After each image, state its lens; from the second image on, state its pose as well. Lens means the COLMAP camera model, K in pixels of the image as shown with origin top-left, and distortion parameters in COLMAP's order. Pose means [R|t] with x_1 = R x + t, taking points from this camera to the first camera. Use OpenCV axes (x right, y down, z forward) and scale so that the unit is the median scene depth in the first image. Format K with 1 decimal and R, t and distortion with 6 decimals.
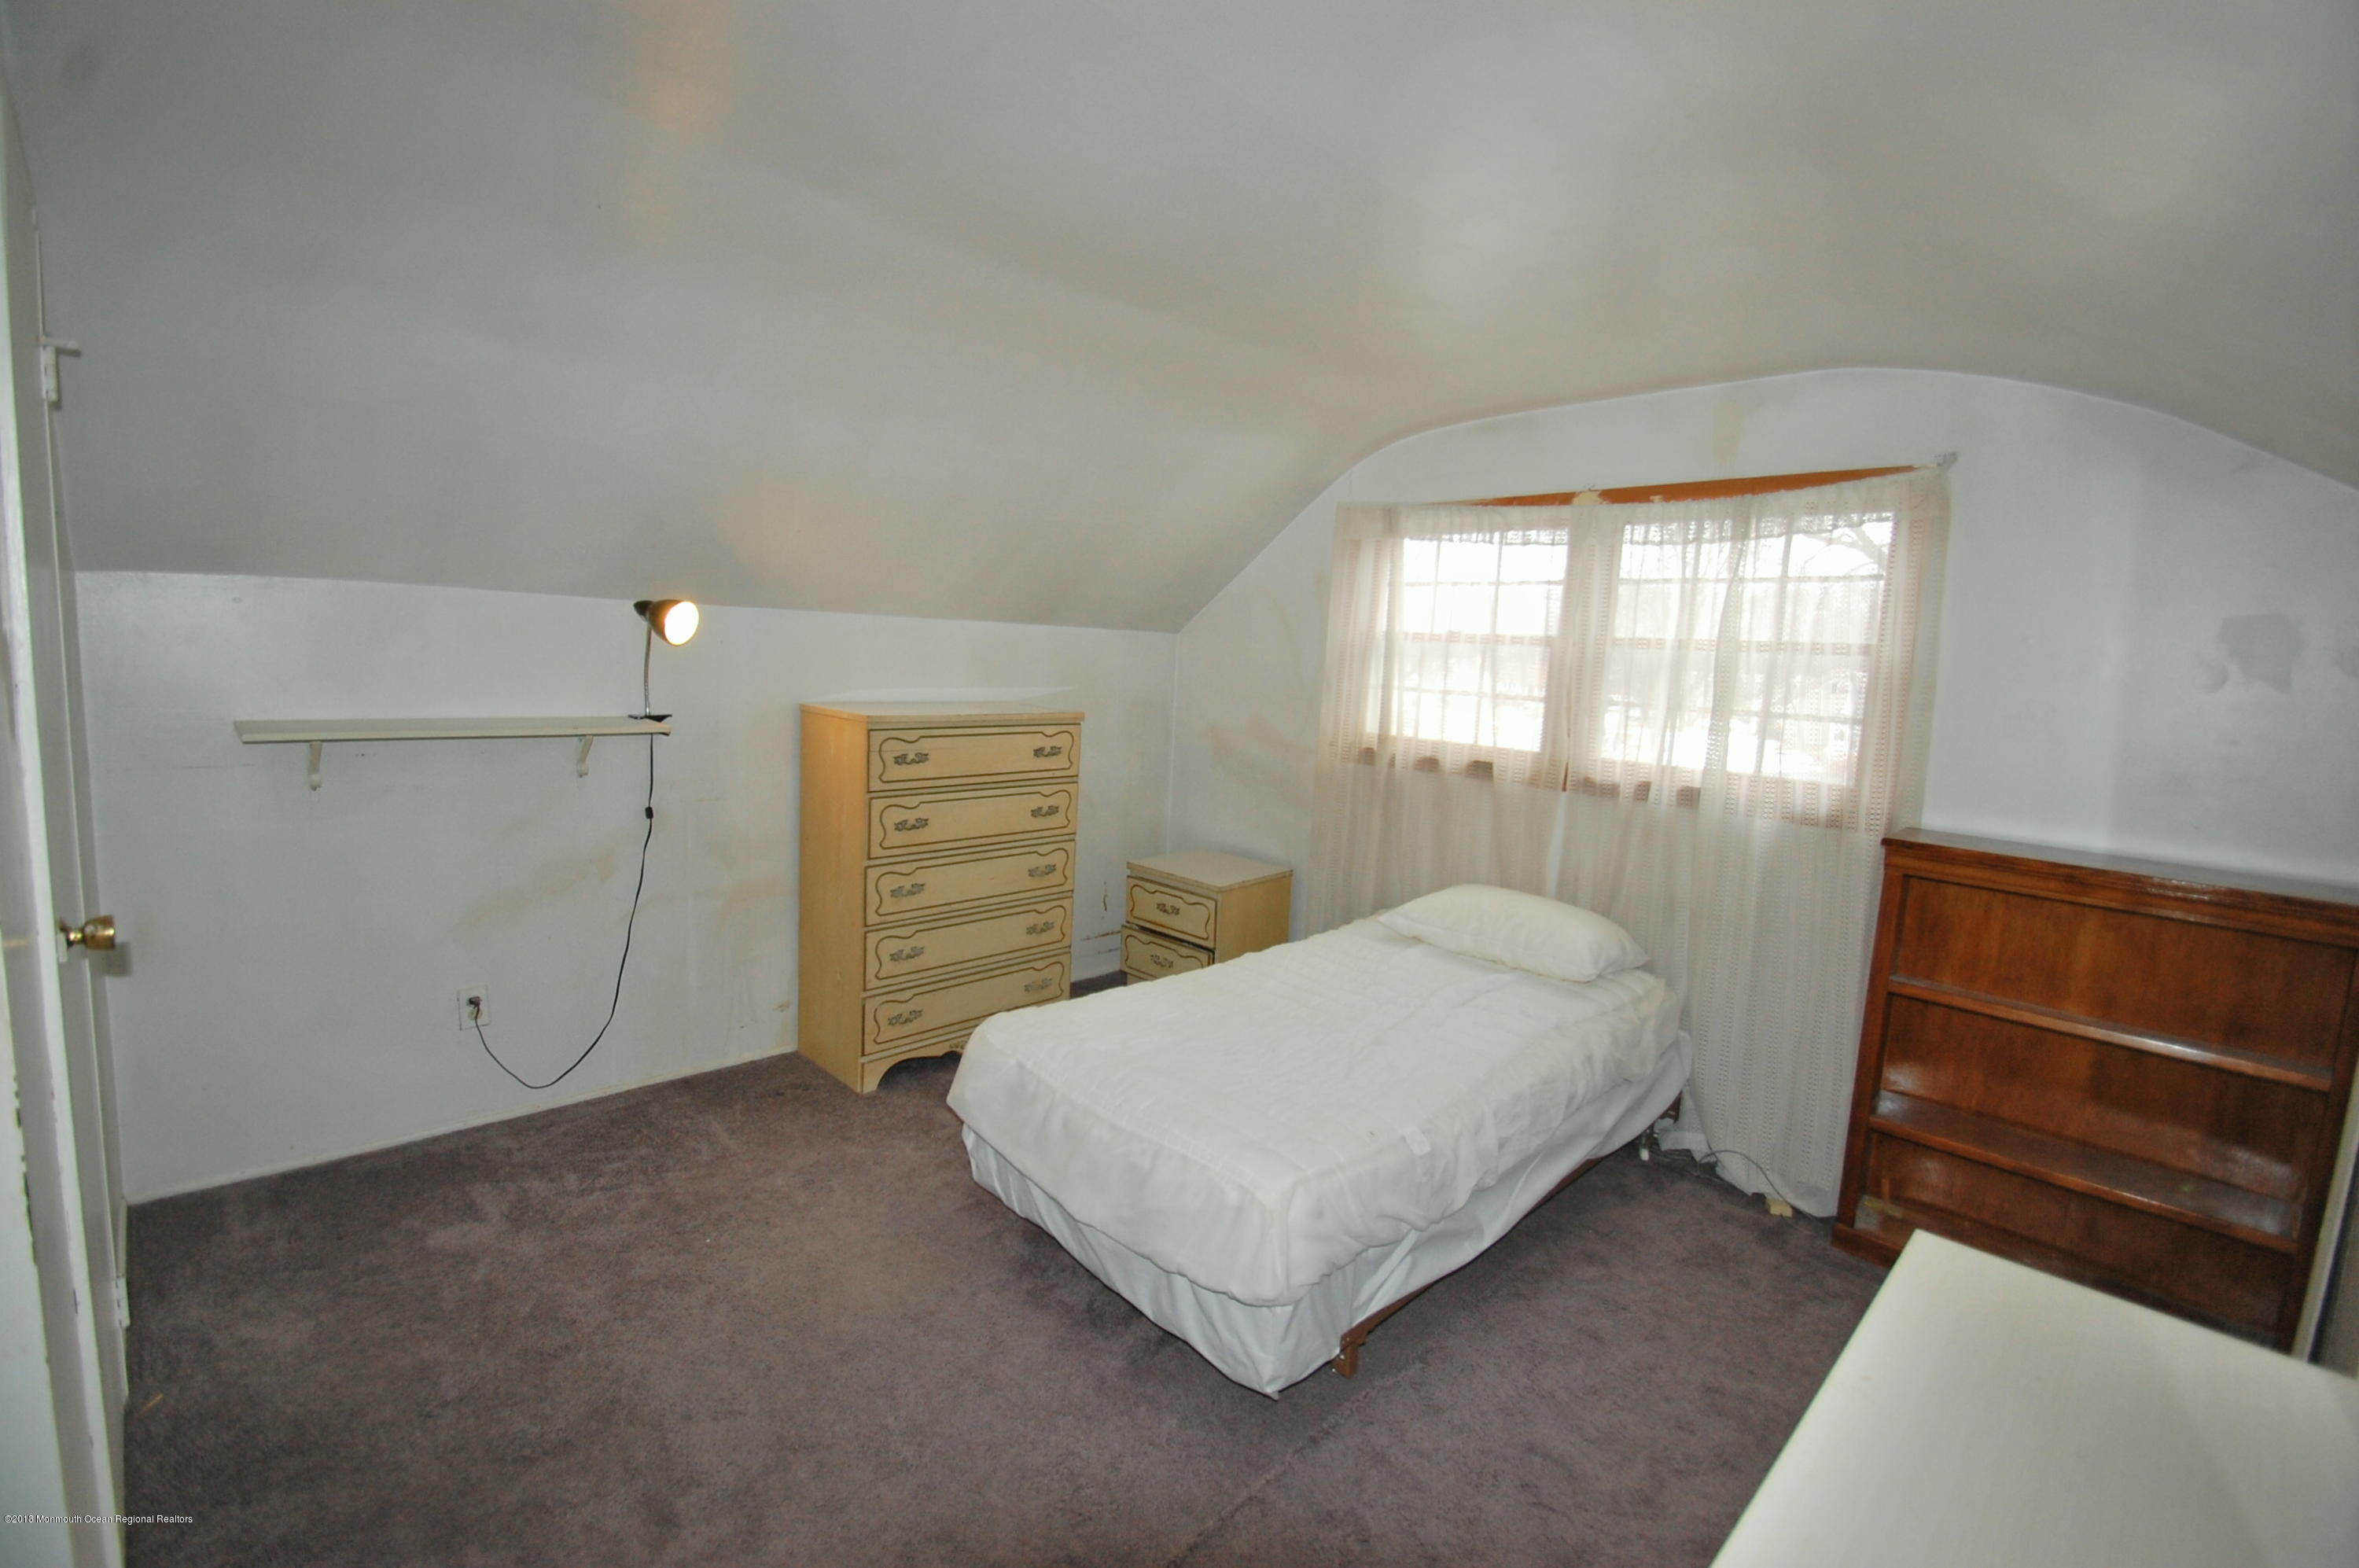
lens RADIAL K [[1025.8, 0, 1166.9], [0, 1025.8, 775.5], [0, 0, 1]] dist [0.019437, -0.016038]
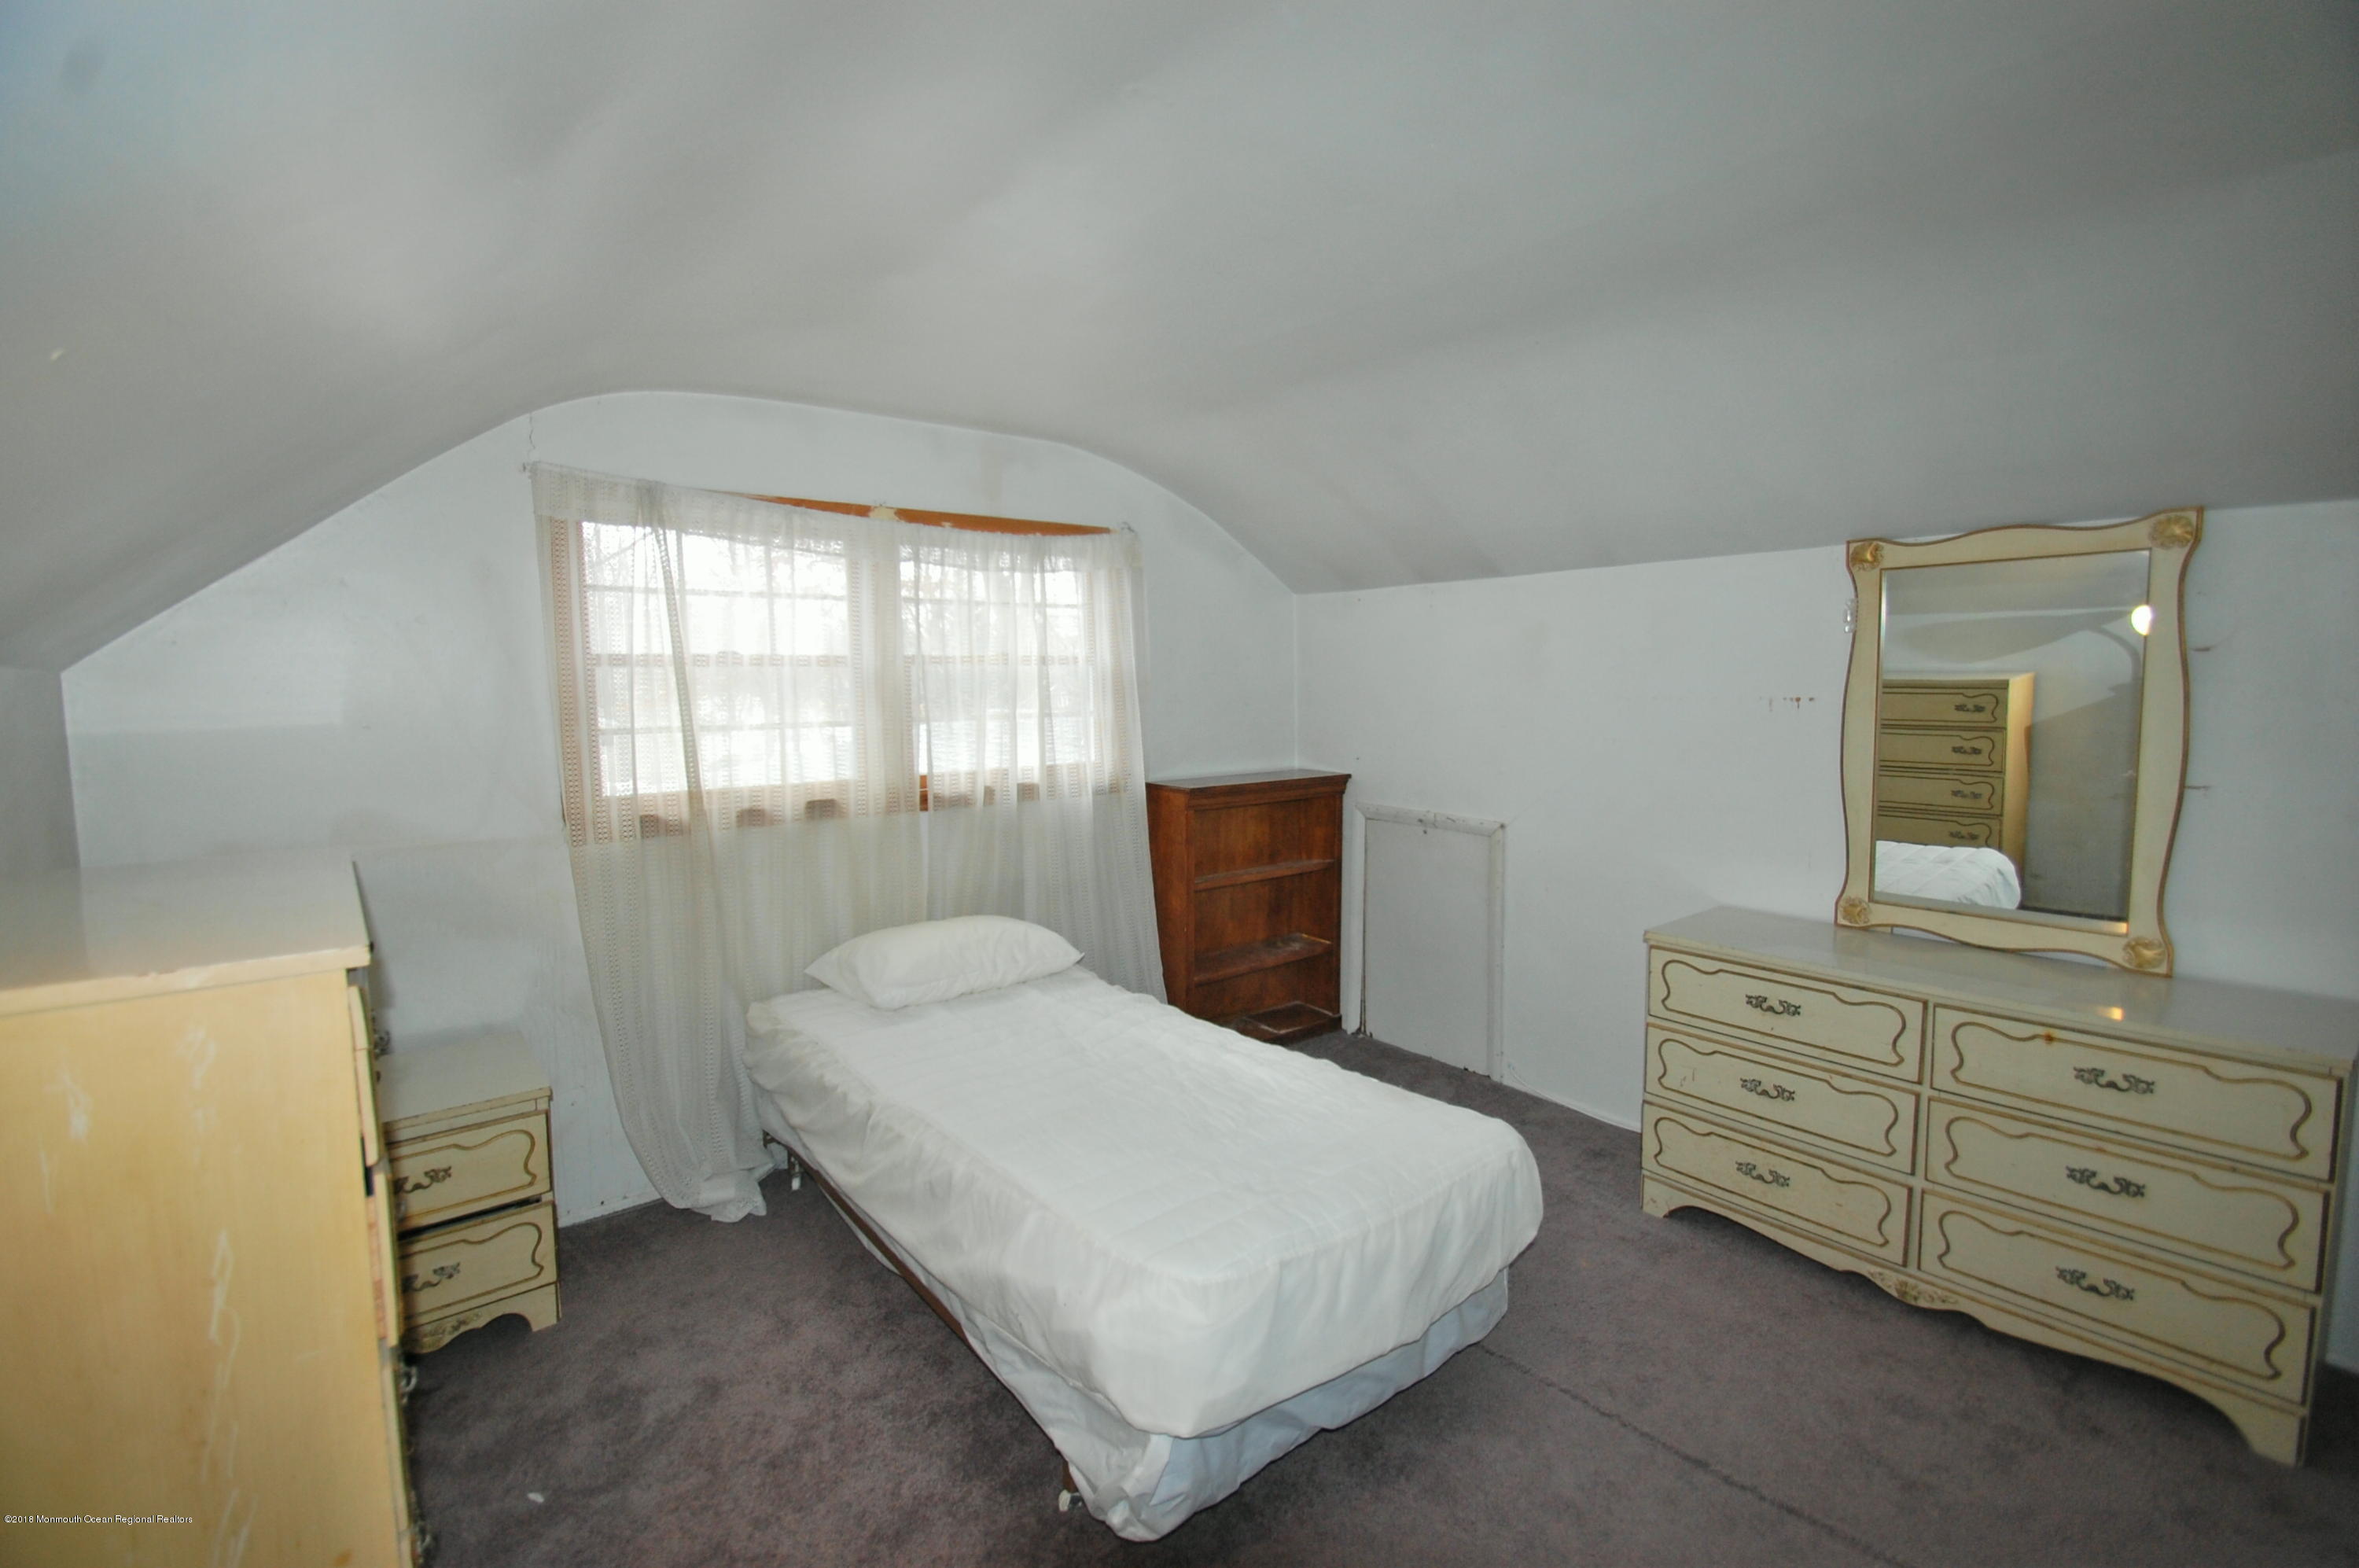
lens RADIAL K [[1025.8, 0, 1166.9], [0, 1025.8, 775.5], [0, 0, 1]] dist [0.019437, -0.016038]
pose [[0.118761, -0.137976, 0.983290, -0.560247], [0.145782, 0.981989, 0.120186, -0.104919], [-0.982163, 0.129072, 0.136736, 0.642818]]
